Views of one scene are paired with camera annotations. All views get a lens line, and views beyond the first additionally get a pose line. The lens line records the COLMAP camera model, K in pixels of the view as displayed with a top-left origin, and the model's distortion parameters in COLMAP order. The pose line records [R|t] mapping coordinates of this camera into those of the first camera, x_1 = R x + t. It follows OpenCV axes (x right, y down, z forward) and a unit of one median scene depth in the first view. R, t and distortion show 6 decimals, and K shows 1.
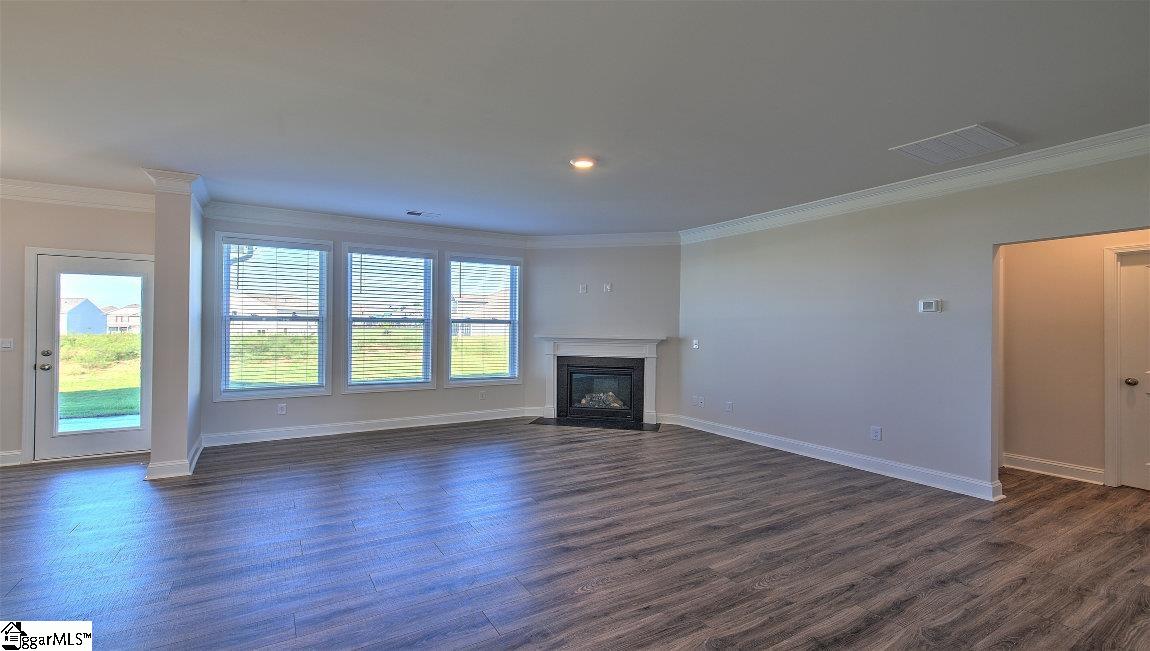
lens RADIAL K [[505.1, 0, 574.5], [0, 505.1, 325.2], [0, 0, 1]] dist [0.003695, -0.001936]
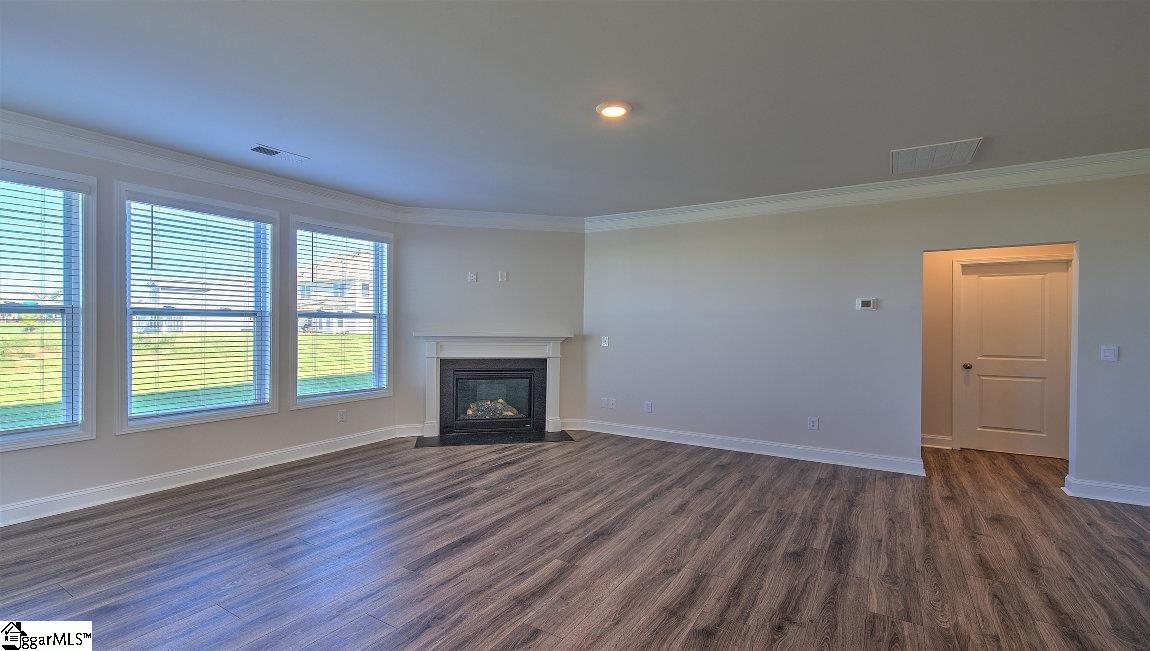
lens RADIAL K [[505.1, 0, 571.1], [0, 505.1, 326.0], [0, 0, 1]] dist [0.003695, -0.001936]
pose [[0.890595, -0.003114, 0.454788, -0.260437], [-0.002215, 0.999935, 0.011185, -0.001000], [-0.454793, -0.010969, 0.890530, 0.228337]]
